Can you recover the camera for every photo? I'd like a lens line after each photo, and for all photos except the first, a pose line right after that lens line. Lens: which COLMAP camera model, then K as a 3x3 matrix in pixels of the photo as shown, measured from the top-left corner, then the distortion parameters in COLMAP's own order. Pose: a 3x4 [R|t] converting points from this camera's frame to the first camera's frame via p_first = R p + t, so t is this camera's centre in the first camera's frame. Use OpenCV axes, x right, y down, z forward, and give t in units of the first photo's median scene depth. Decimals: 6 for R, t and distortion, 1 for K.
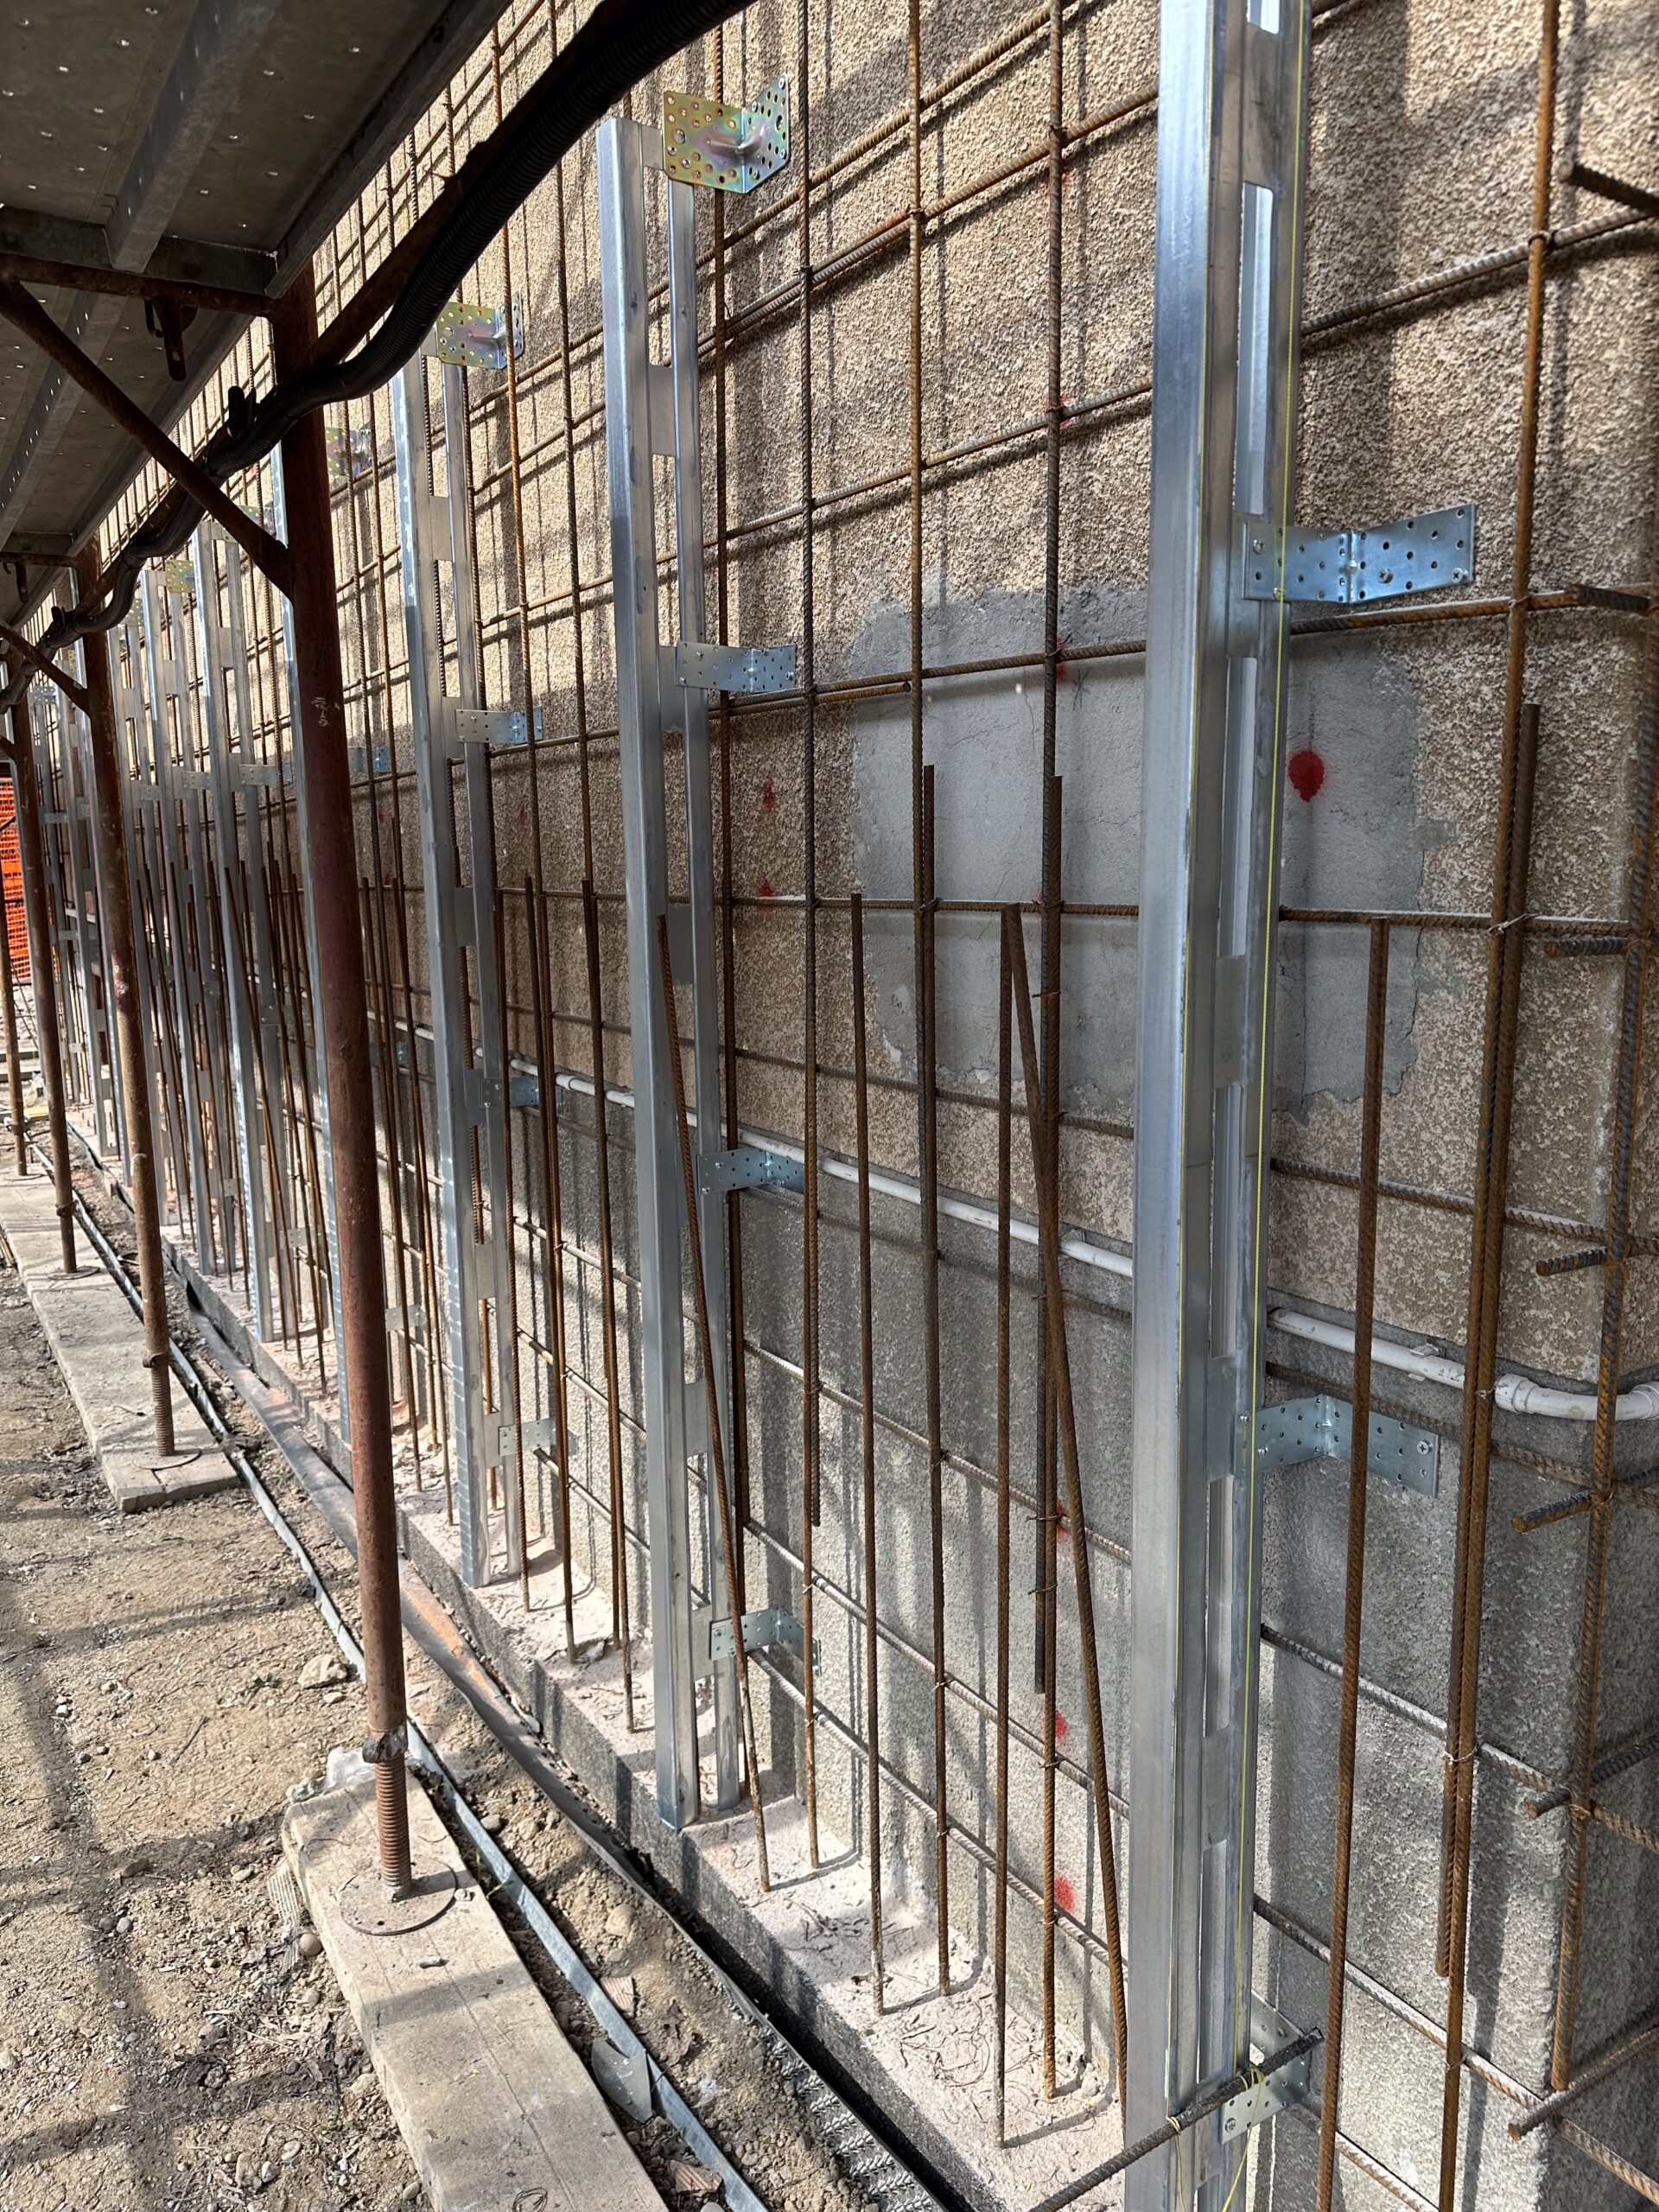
lens RADIAL K [[1556.5, 0, 827.5], [0, 1556.5, 1096.1], [0, 0, 1]] dist [0.072268, -0.067963]
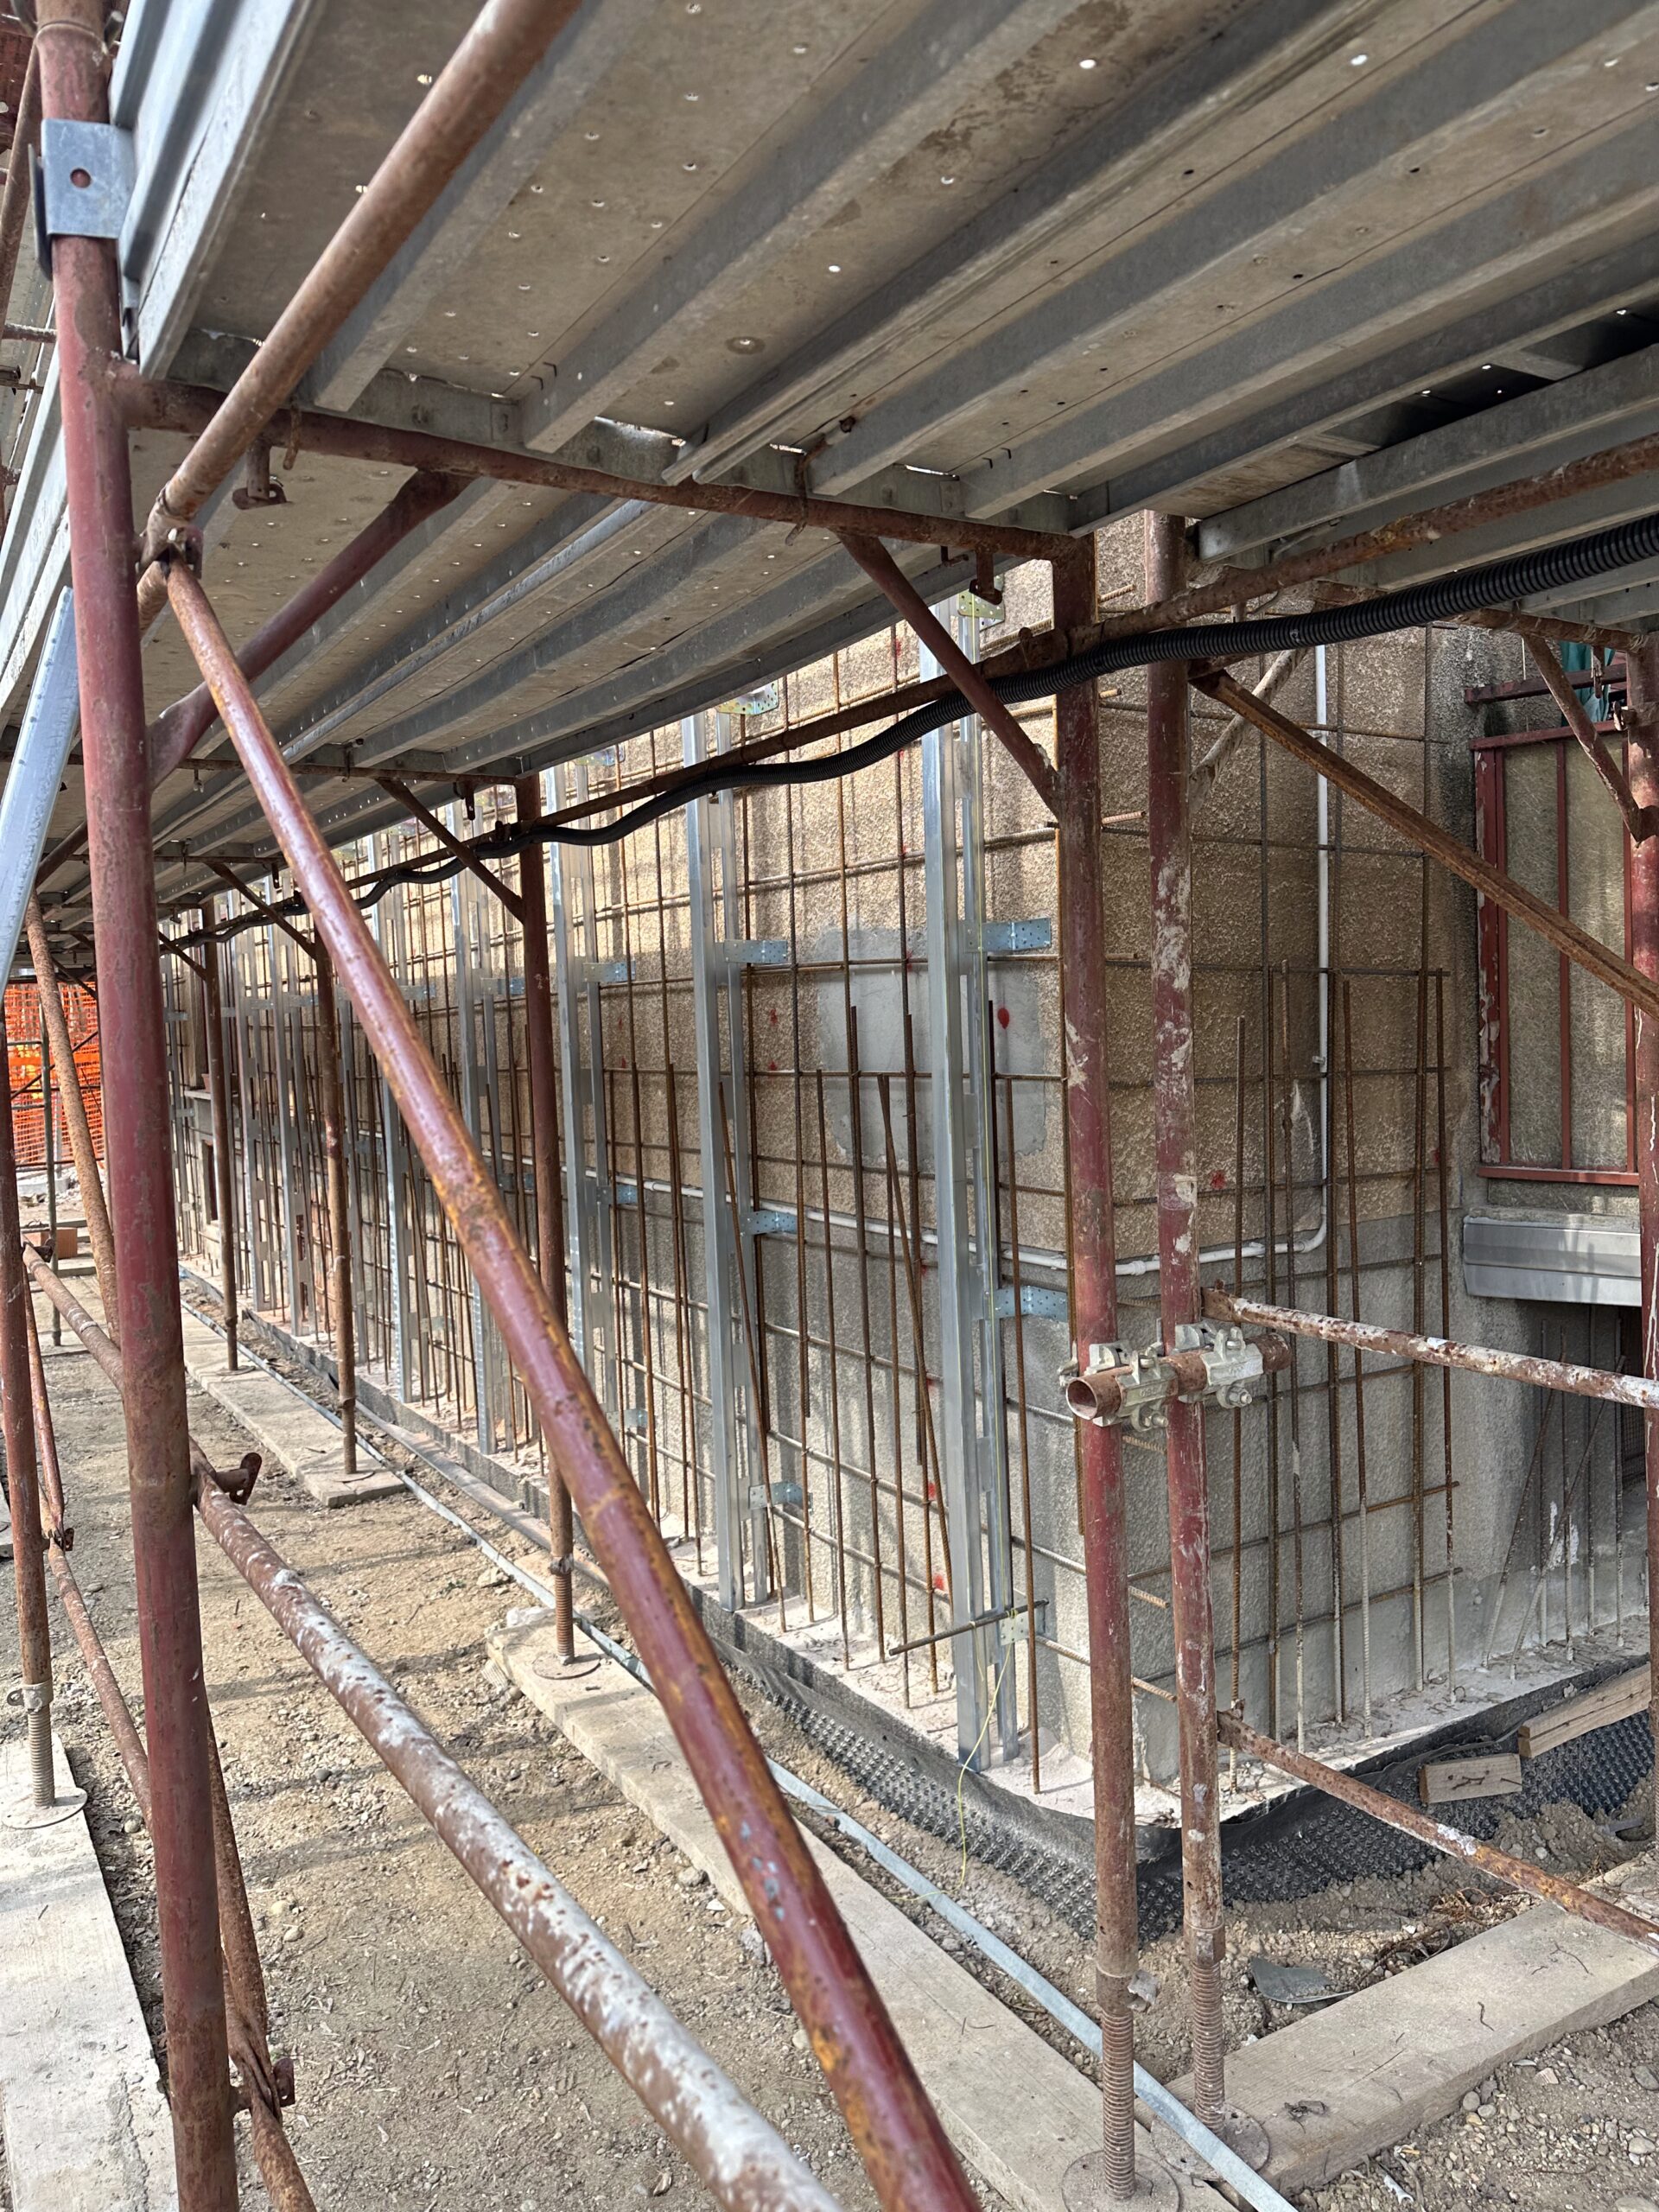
lens RADIAL K [[1556.5, 0, 813.0], [0, 1556.5, 1110.1], [0, 0, 1]] dist [0.072268, -0.067963]
pose [[0.999718, -0.022477, -0.007608, 0.020249], [0.021644, 0.995153, -0.095931, 0.093613], [0.009728, 0.095740, 0.995359, -0.810757]]
